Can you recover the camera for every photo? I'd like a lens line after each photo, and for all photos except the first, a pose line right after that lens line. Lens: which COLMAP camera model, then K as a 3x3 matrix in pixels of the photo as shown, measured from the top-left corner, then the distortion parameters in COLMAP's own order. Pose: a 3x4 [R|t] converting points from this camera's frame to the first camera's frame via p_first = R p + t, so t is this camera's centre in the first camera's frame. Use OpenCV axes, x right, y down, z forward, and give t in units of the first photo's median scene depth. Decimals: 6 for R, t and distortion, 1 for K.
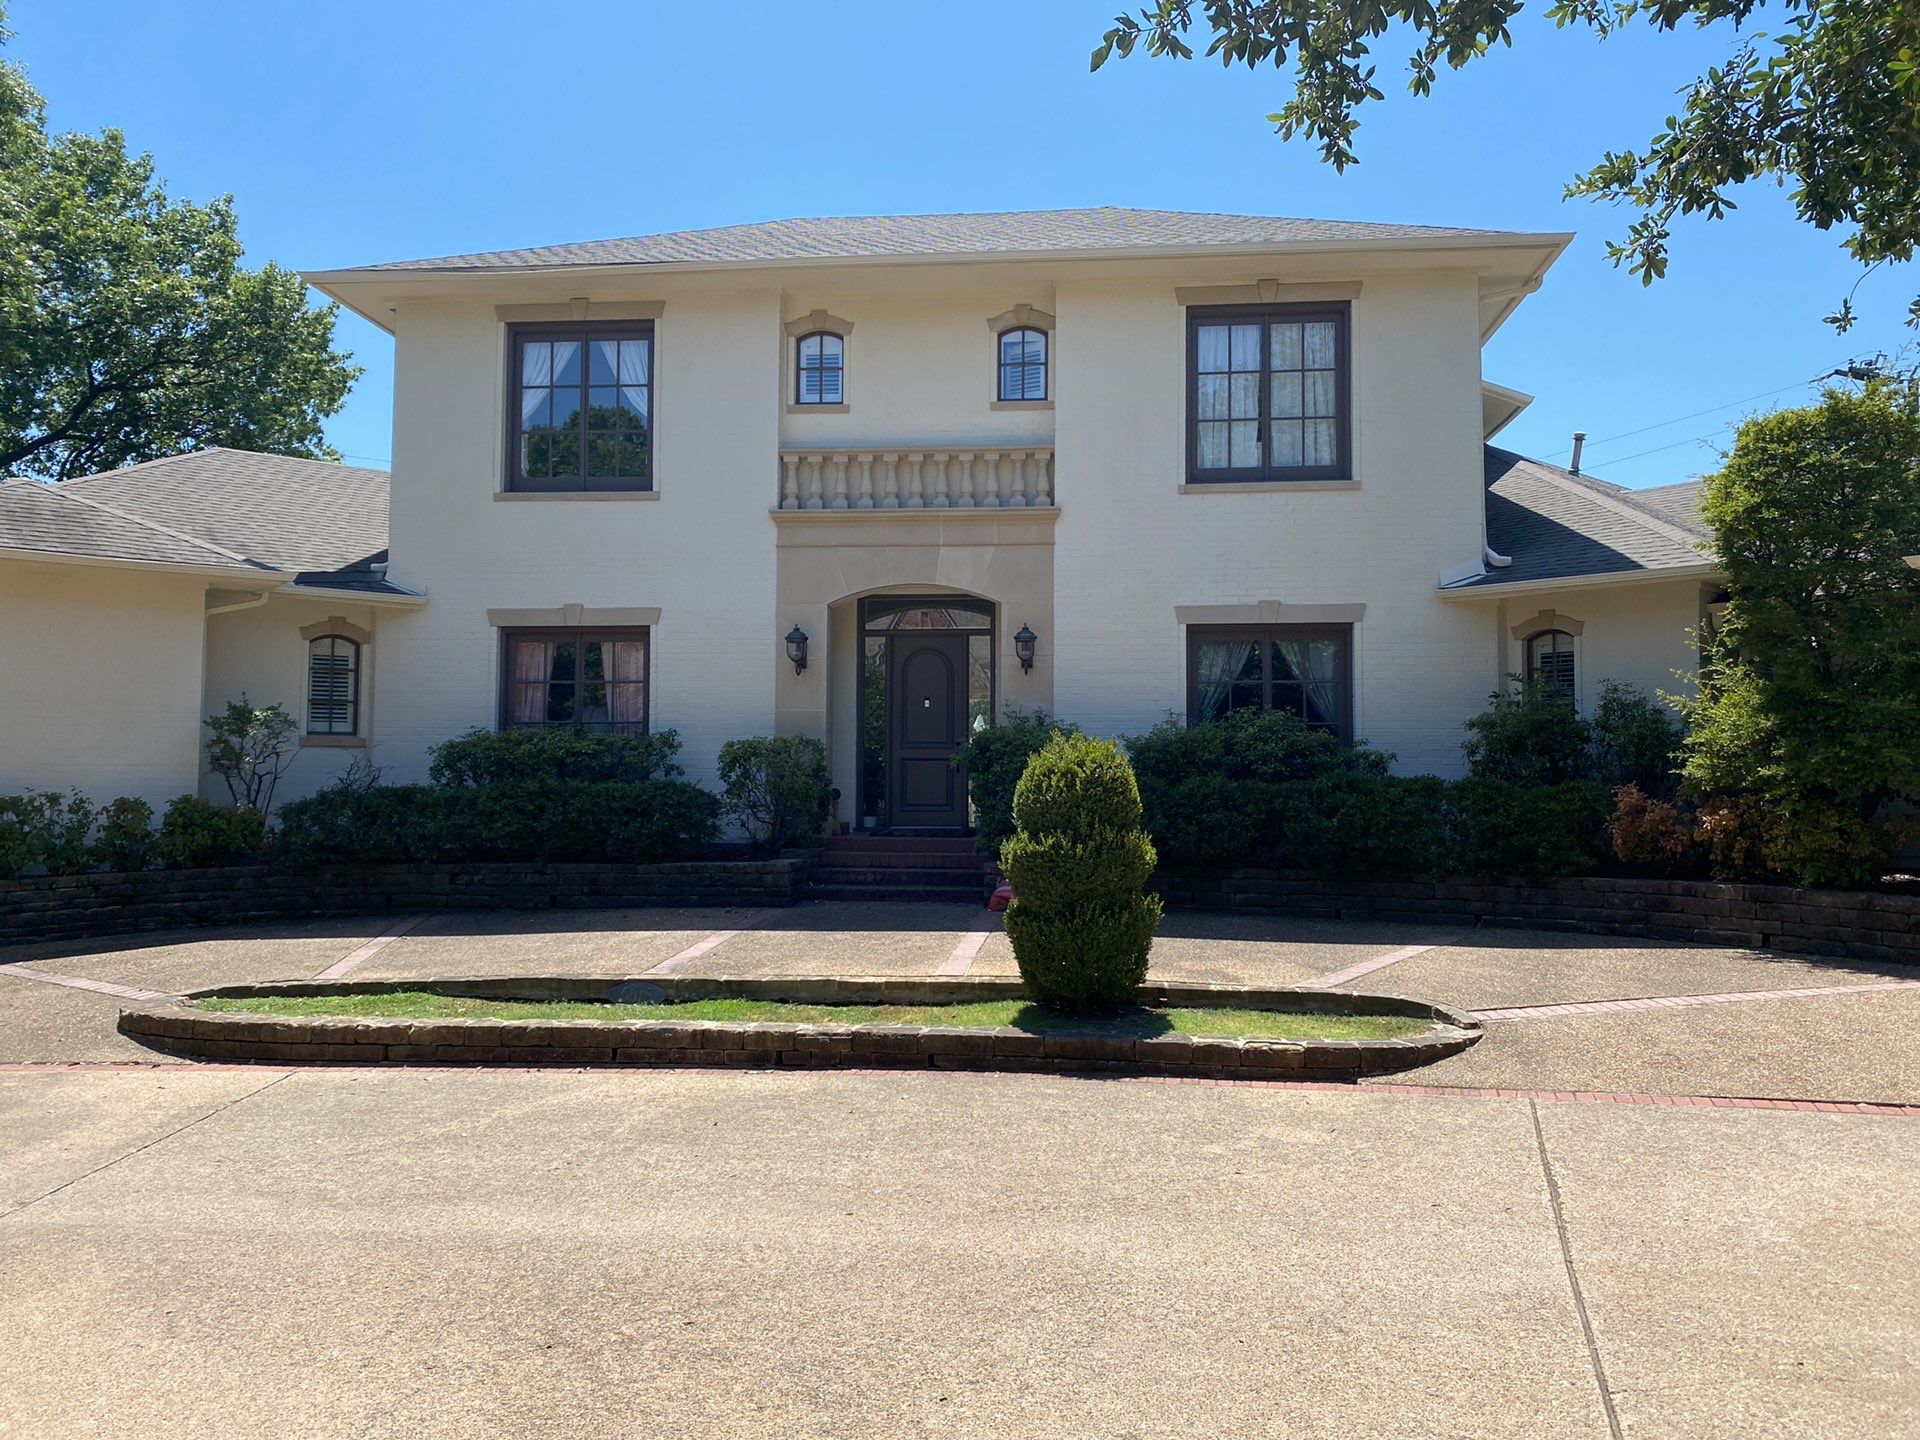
lens RADIAL K [[1467.1, 0, 958.2], [0, 1467.1, 704.6], [0, 0, 1]] dist [0.025744, -0.028200]
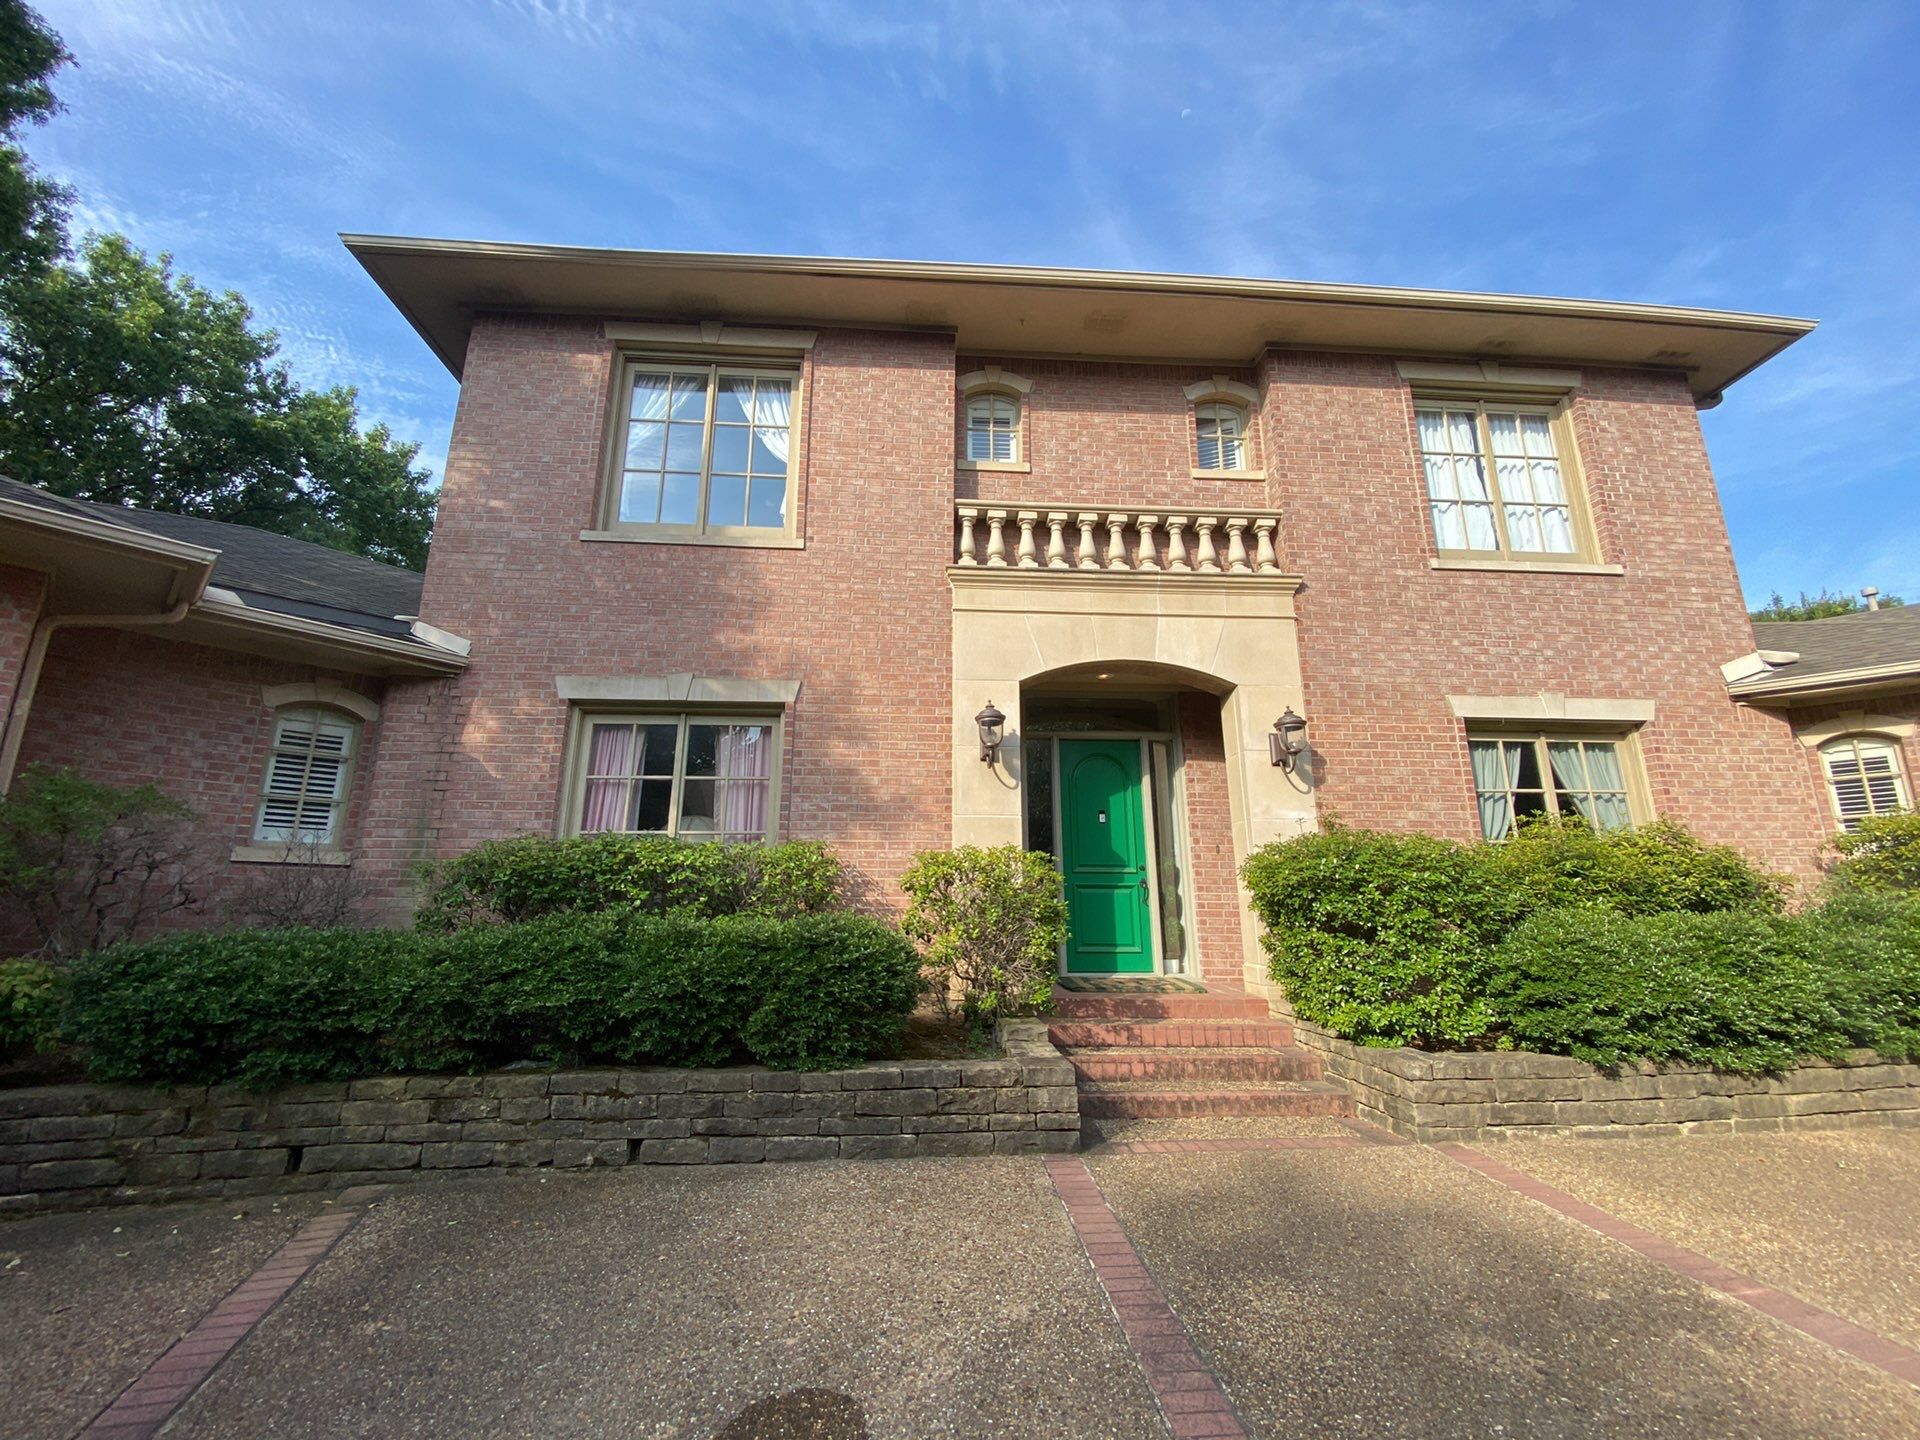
lens RADIAL K [[776.7, 0, 956.4], [0, 776.7, 719.2], [0, 0, 1]] dist [0.015908, -0.017723]
pose [[0.985764, 0.038392, 0.163693, -0.204856], [-0.006962, 0.982067, -0.188404, 0.031839], [-0.167990, 0.184582, 0.968354, 0.654110]]
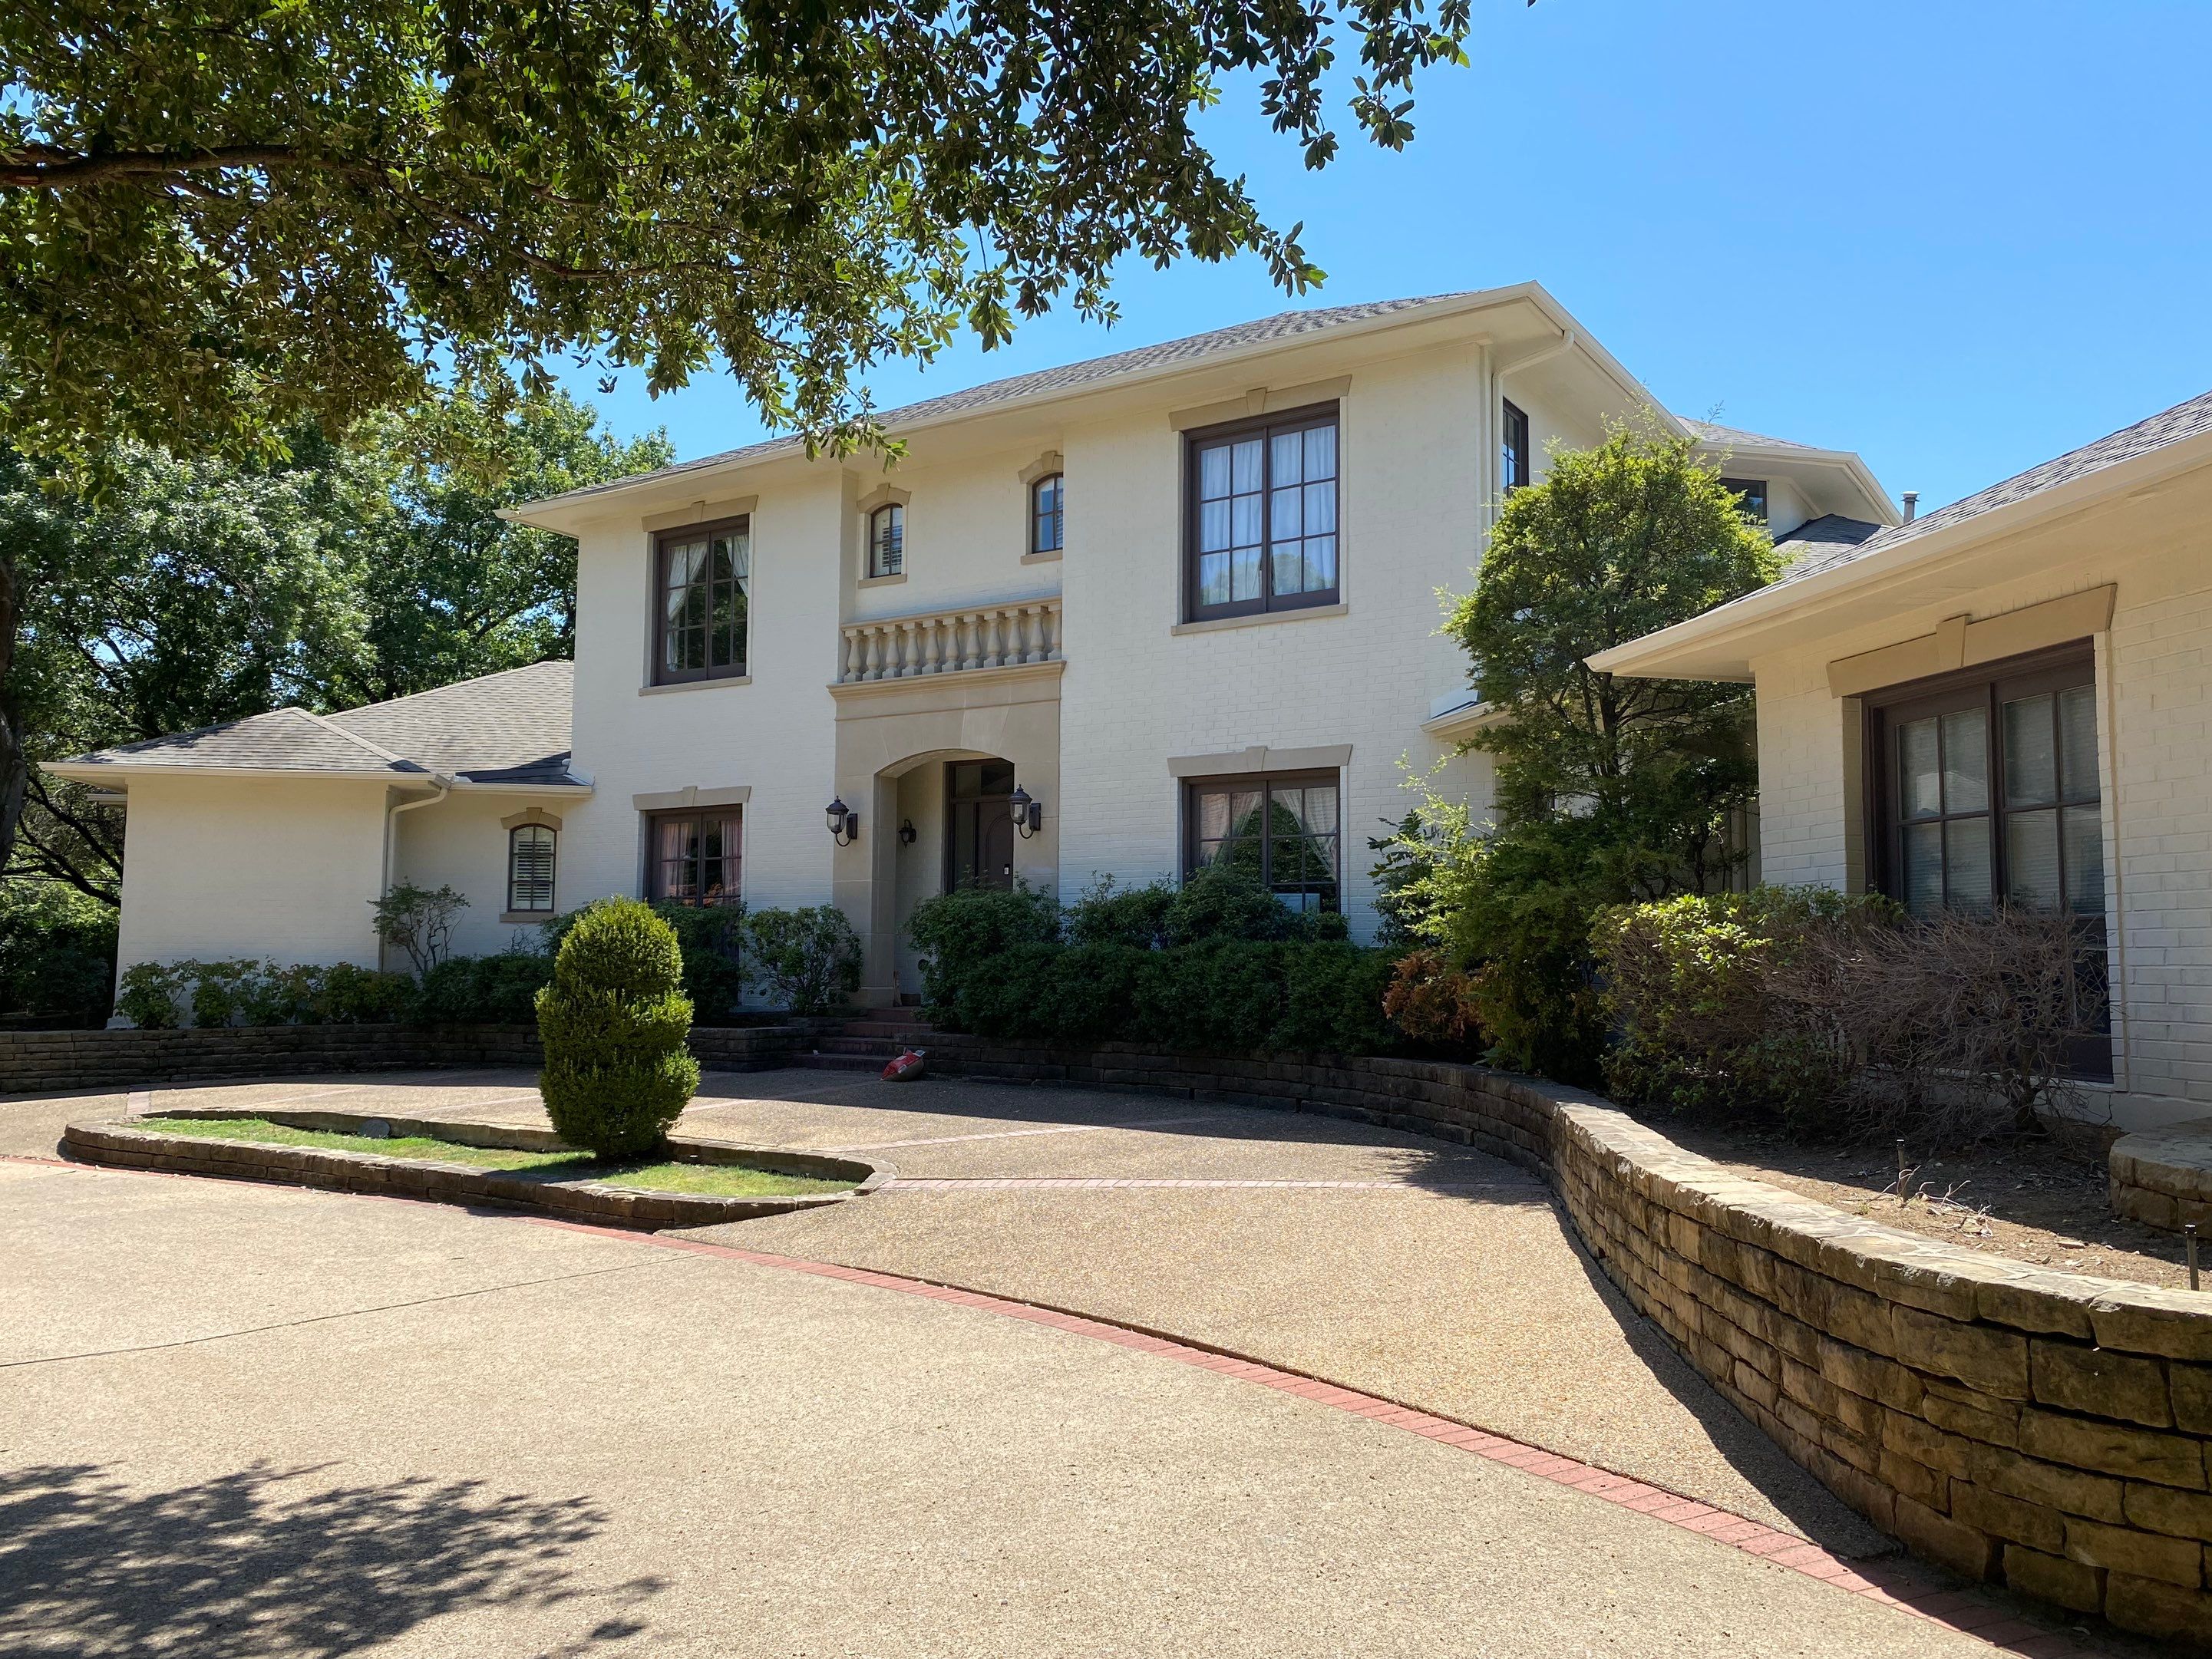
lens RADIAL K [[1690.1, 0, 1113.9], [0, 1690.1, 821.9], [0, 0, 1]] dist [0.025744, -0.028200]
pose [[0.890991, -0.038077, -0.452422, 0.622792], [0.022007, 0.998928, -0.040733, 0.015741], [0.453488, 0.026336, 0.890873, 0.049172]]
